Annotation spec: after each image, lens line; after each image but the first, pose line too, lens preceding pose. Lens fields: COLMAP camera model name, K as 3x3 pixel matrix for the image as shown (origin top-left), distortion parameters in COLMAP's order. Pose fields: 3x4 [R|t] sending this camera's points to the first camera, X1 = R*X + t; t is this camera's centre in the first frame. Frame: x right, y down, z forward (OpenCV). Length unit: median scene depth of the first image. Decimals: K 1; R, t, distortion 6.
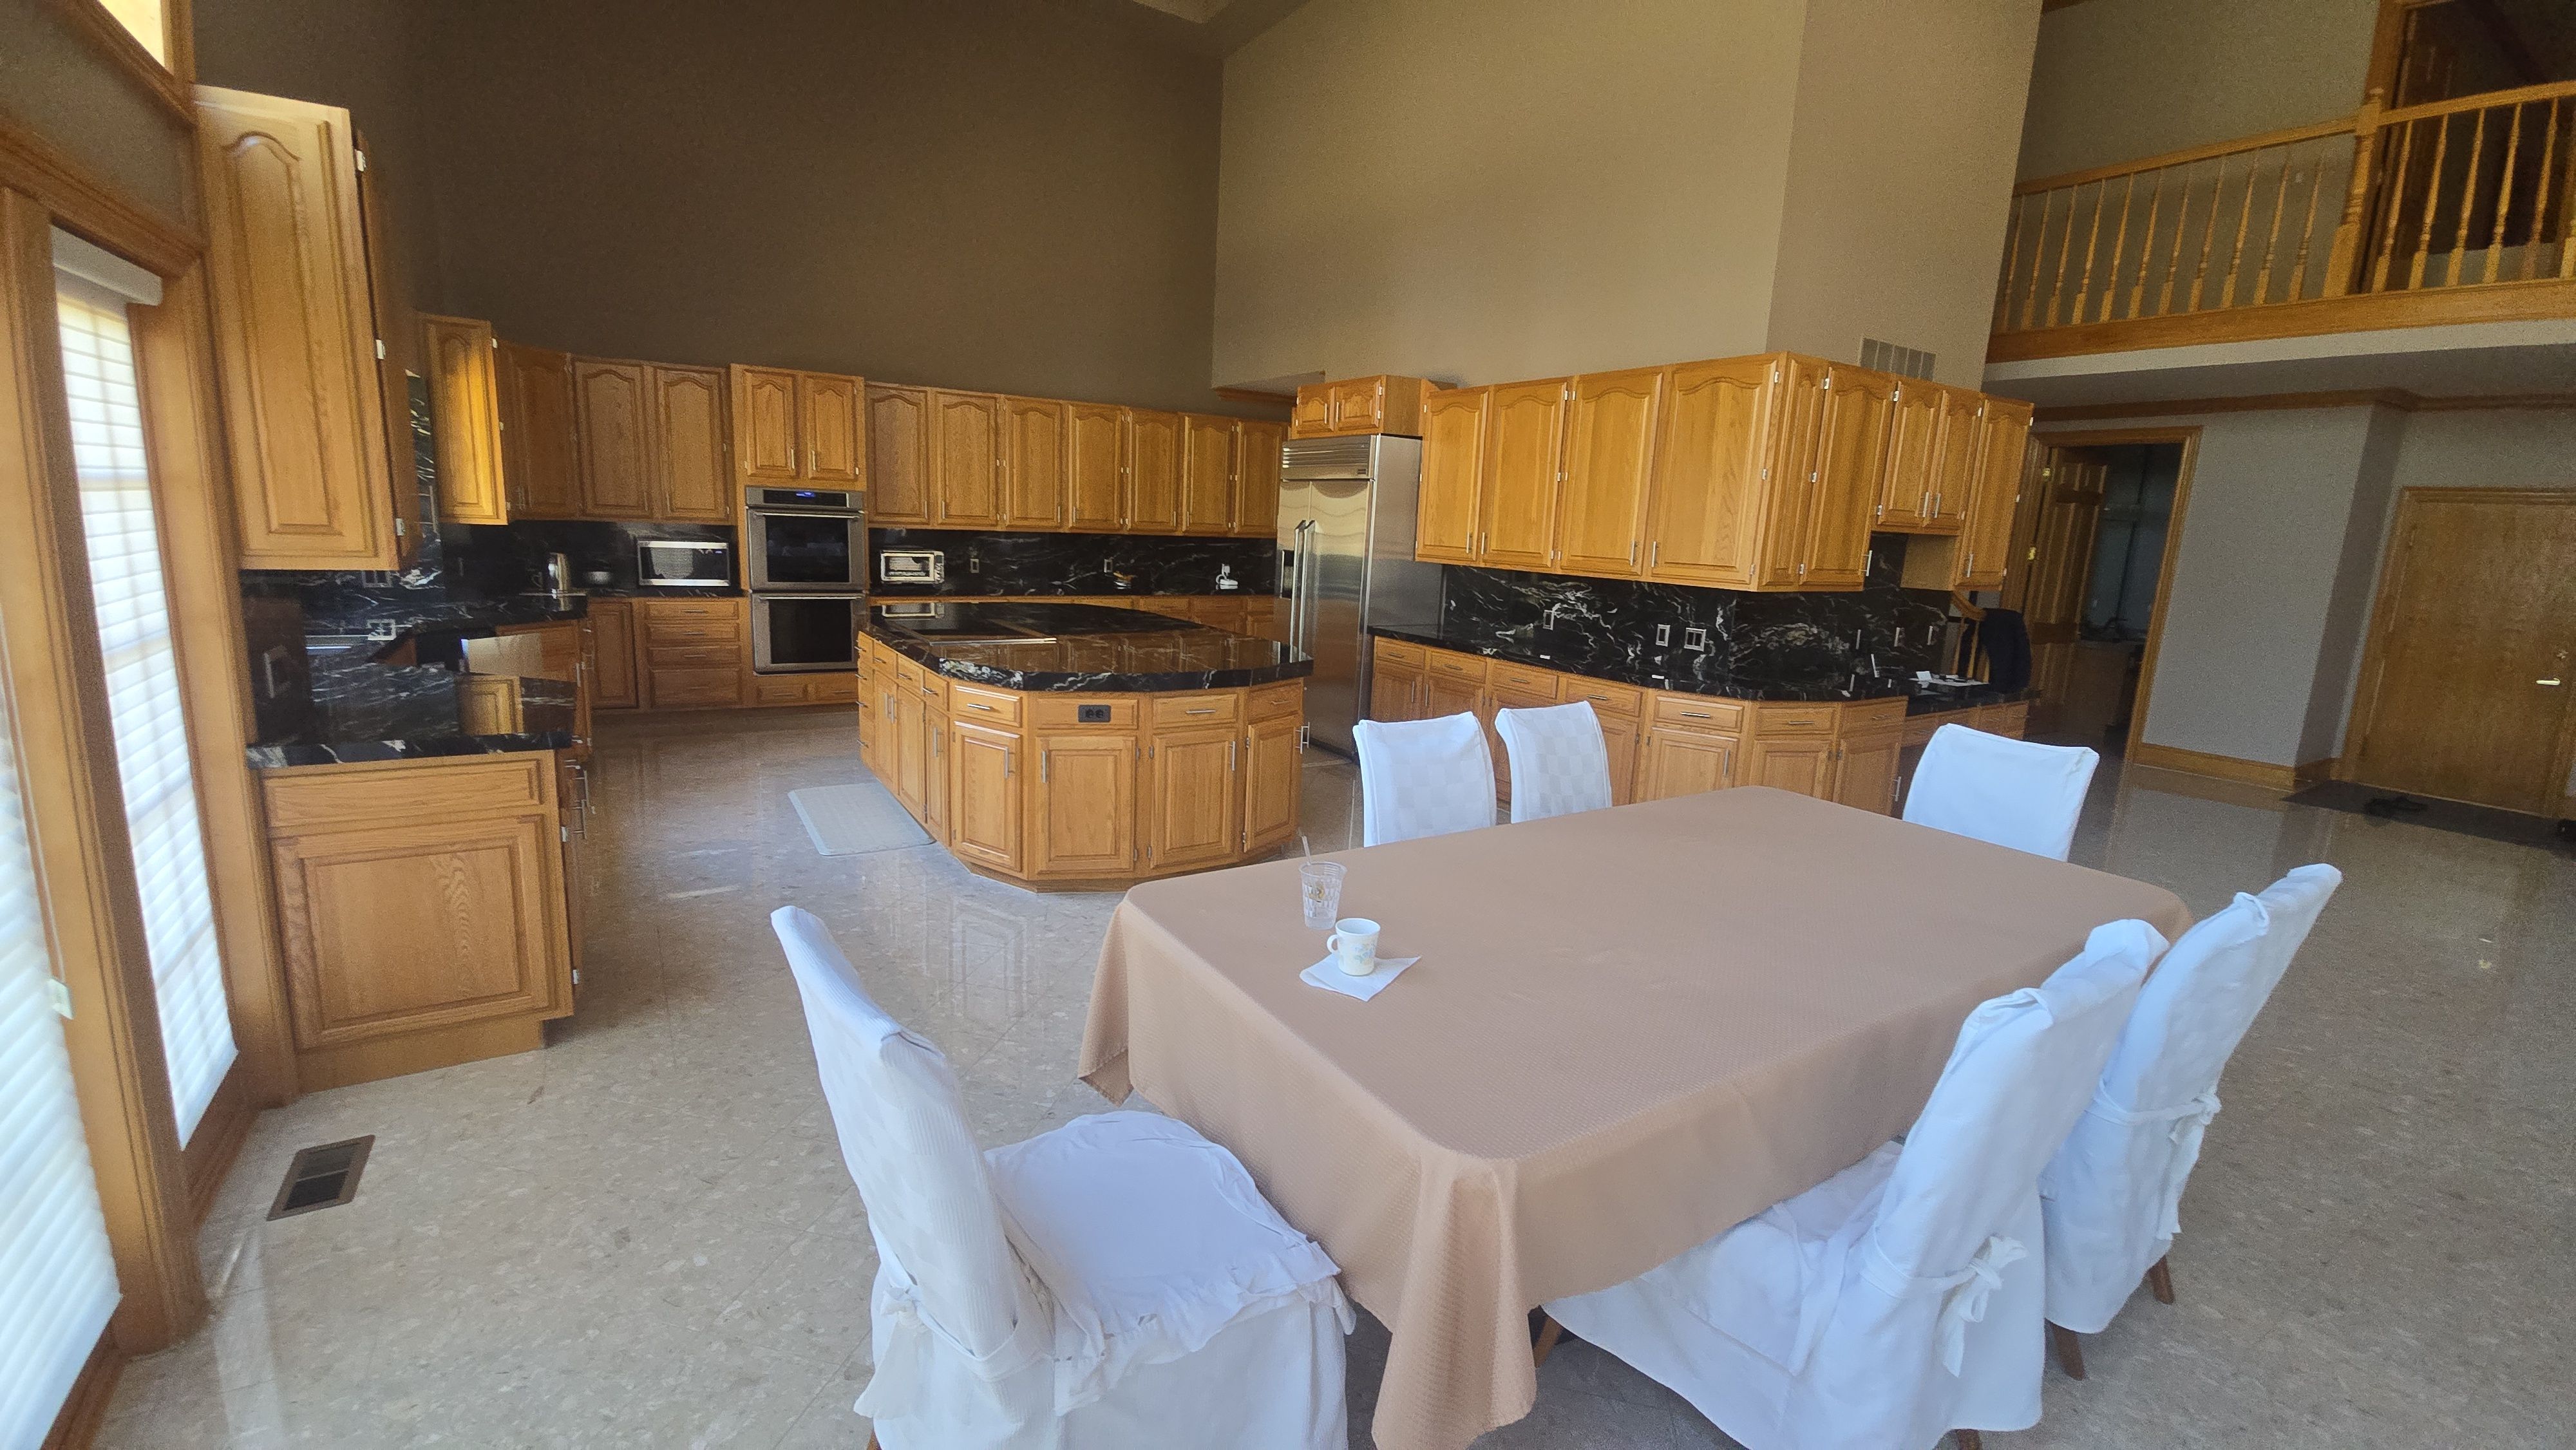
lens RADIAL K [[1041.0, 0, 1287.0], [0, 1041.0, 703.2], [0, 0, 1]] dist [0.010723, -0.008565]
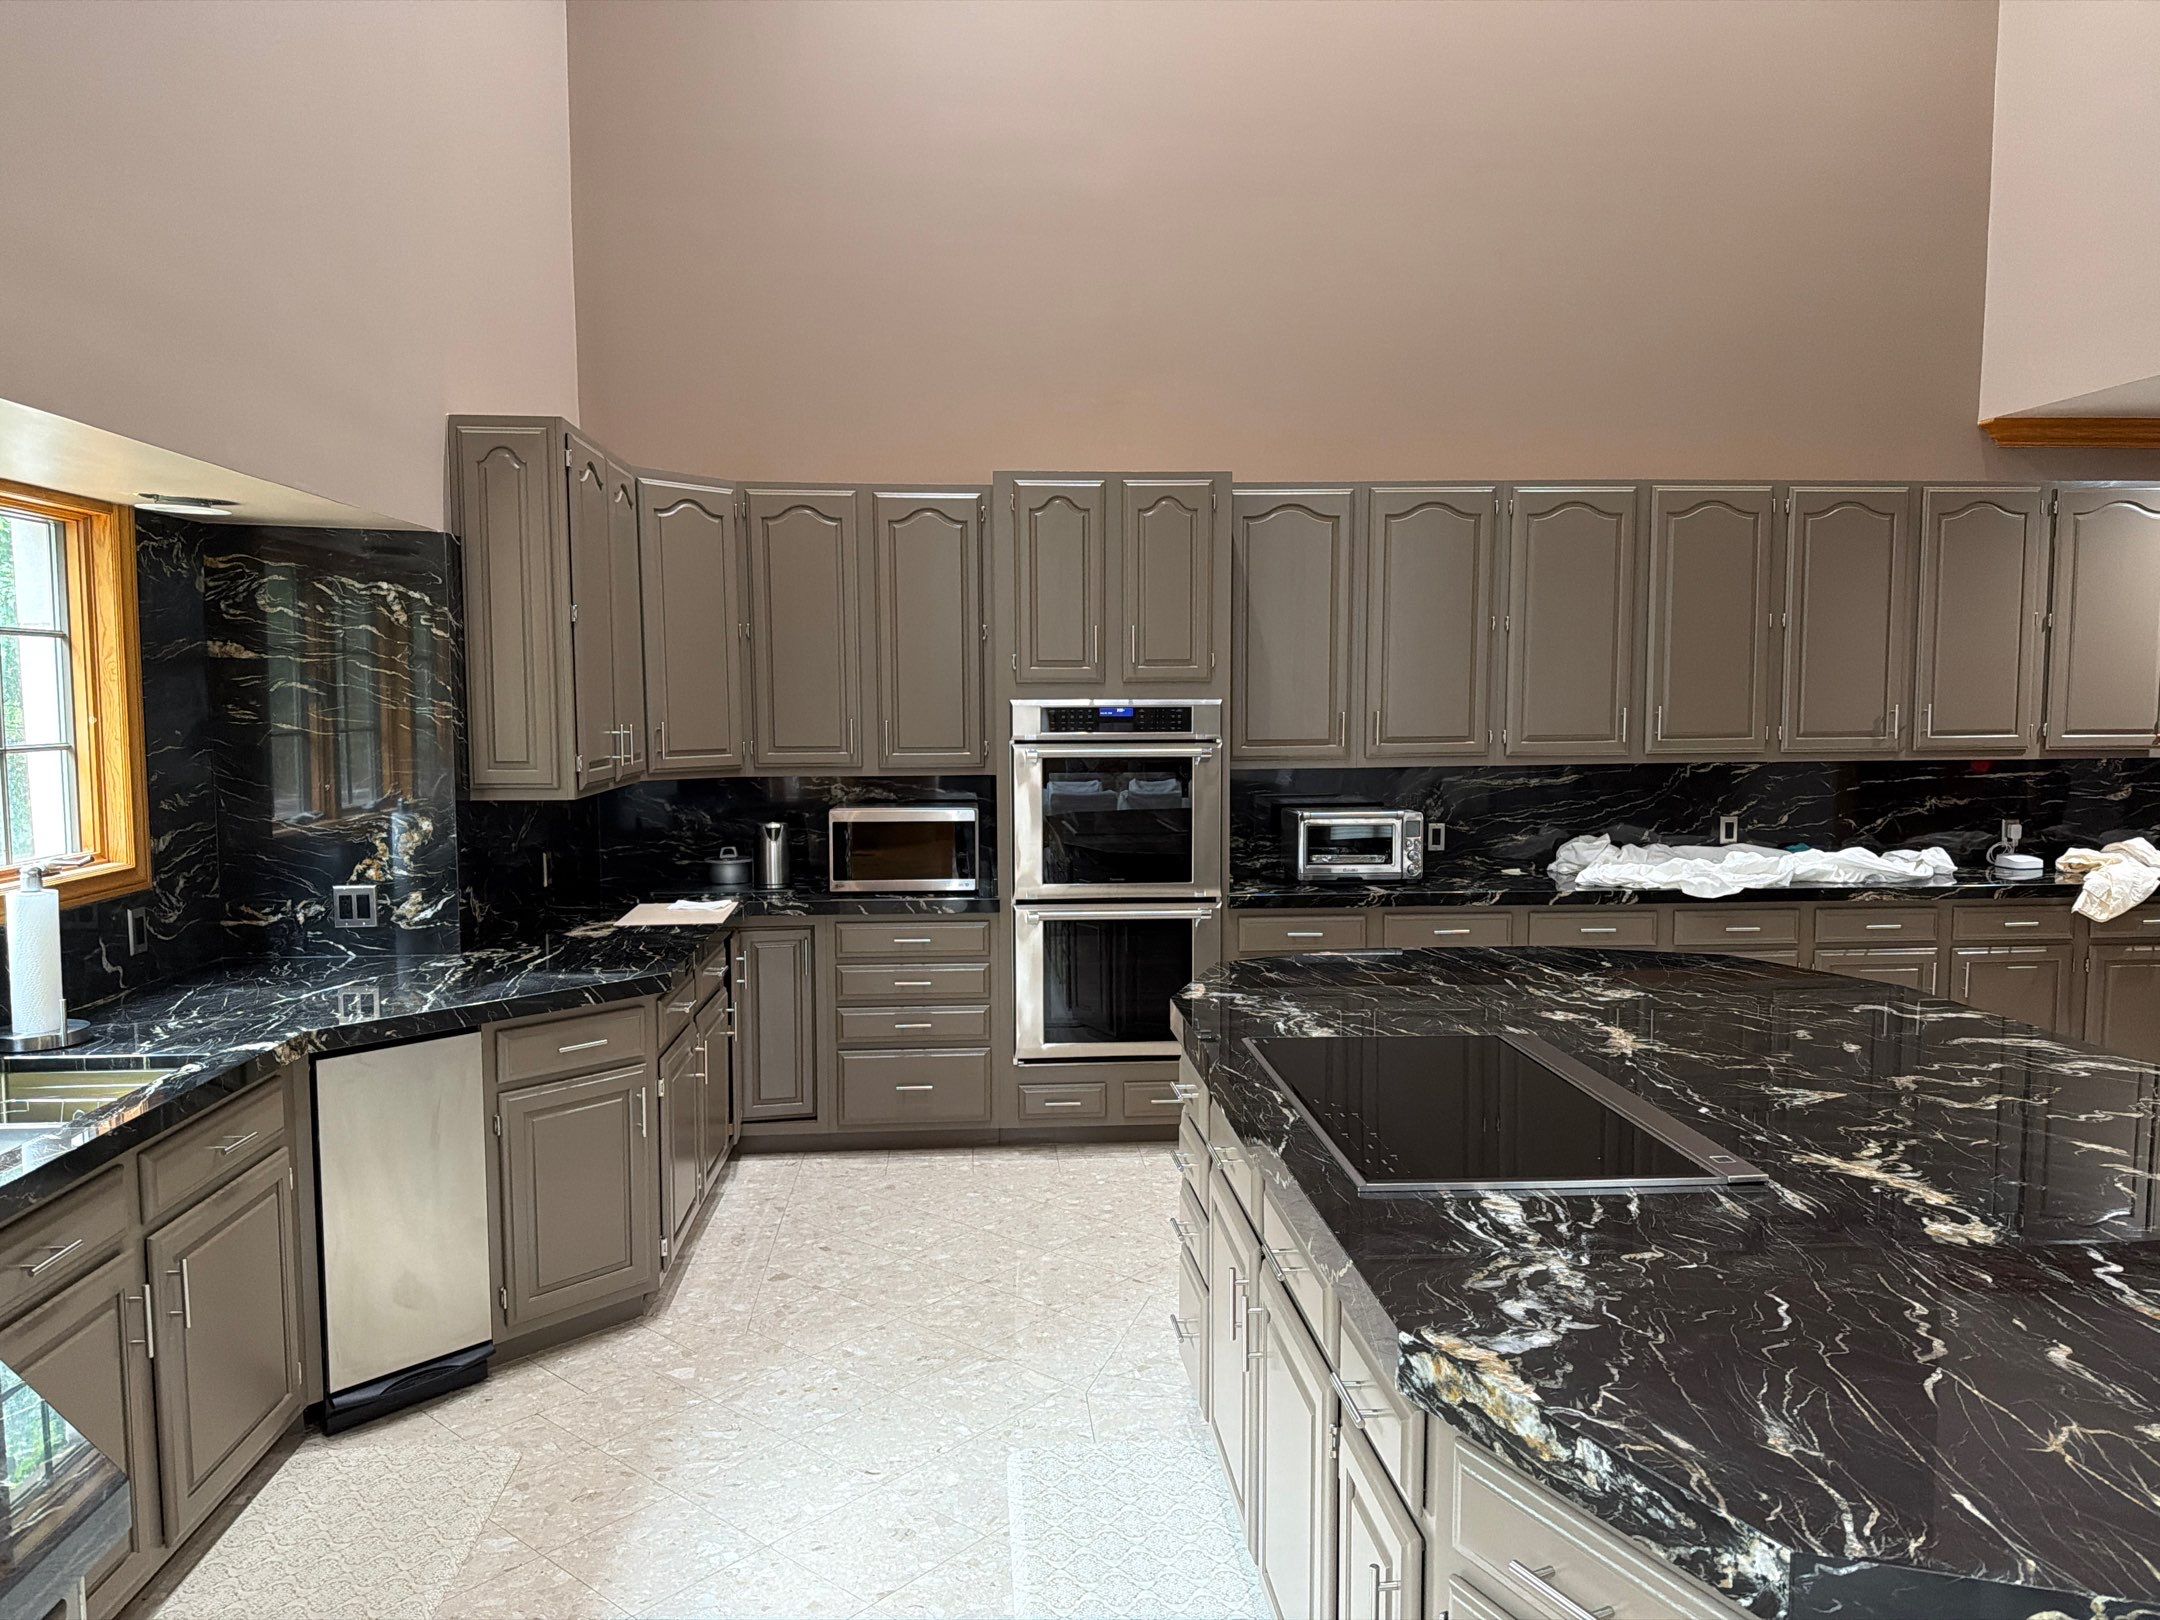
lens RADIAL K [[1509.4, 0, 1074.1], [0, 1509.4, 814.8], [0, 0, 1]] dist [0.025851, -0.040707]
pose [[0.875440, -0.008256, -0.483256, -0.285795], [-0.043140, 0.994529, -0.095140, -0.176282], [0.481397, 0.104137, 0.870294, 0.800166]]
